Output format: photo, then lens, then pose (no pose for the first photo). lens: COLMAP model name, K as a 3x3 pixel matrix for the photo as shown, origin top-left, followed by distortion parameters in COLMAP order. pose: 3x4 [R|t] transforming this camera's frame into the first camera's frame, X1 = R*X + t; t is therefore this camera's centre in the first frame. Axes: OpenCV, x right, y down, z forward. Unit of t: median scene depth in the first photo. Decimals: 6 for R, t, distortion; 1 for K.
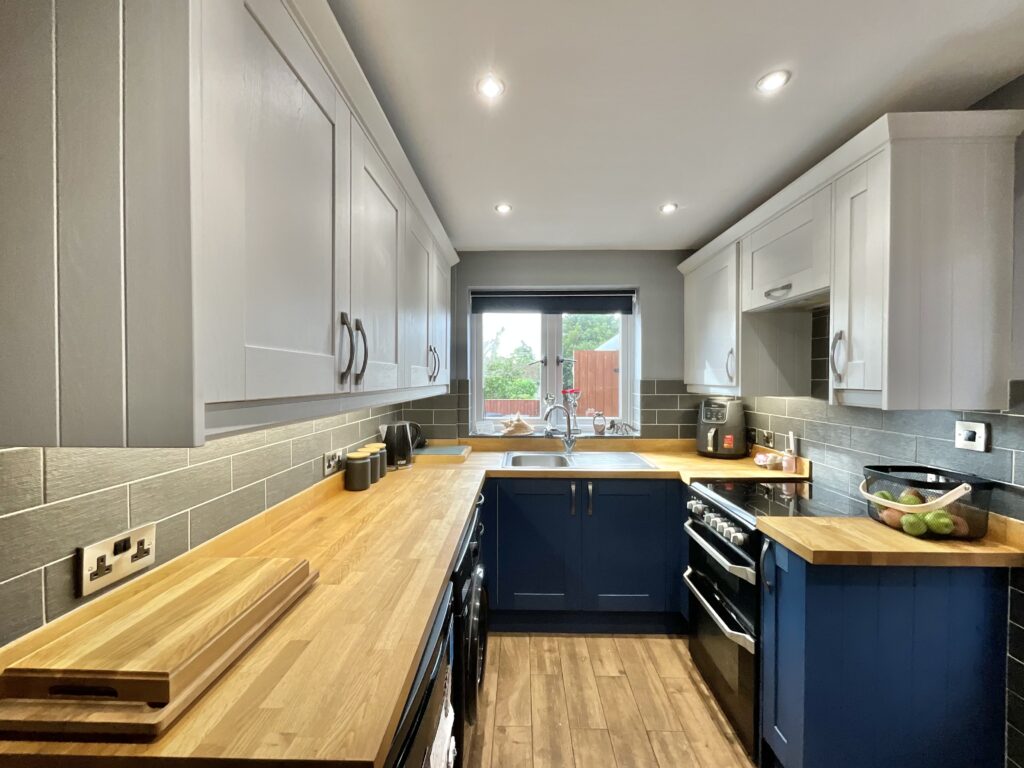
lens RADIAL K [[417.7, 0, 513.7], [0, 417.7, 384.4], [0, 0, 1]] dist [-0.005440, 0.003081]
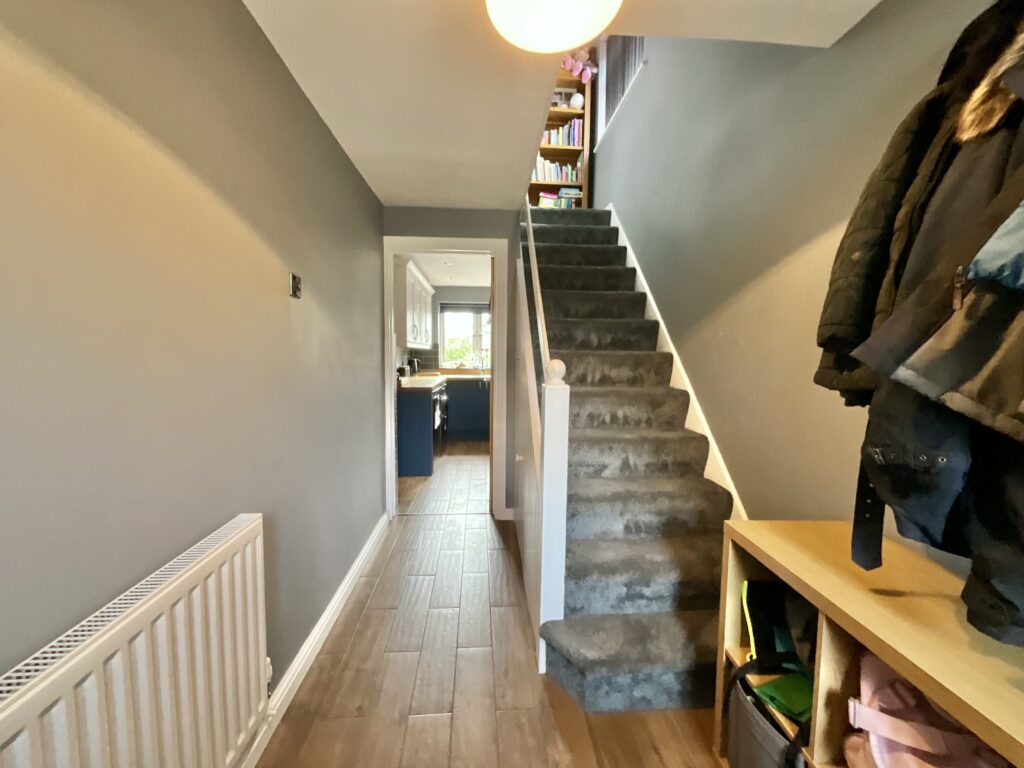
lens RADIAL K [[417.7, 0, 513.7], [0, 417.7, 384.4], [0, 0, 1]] dist [-0.005440, 0.003081]
pose [[0.995210, 0.001839, 0.097746, 0.111902], [-0.008056, 0.997965, 0.063249, 0.099232], [-0.097431, -0.063734, 0.993200, -2.015585]]
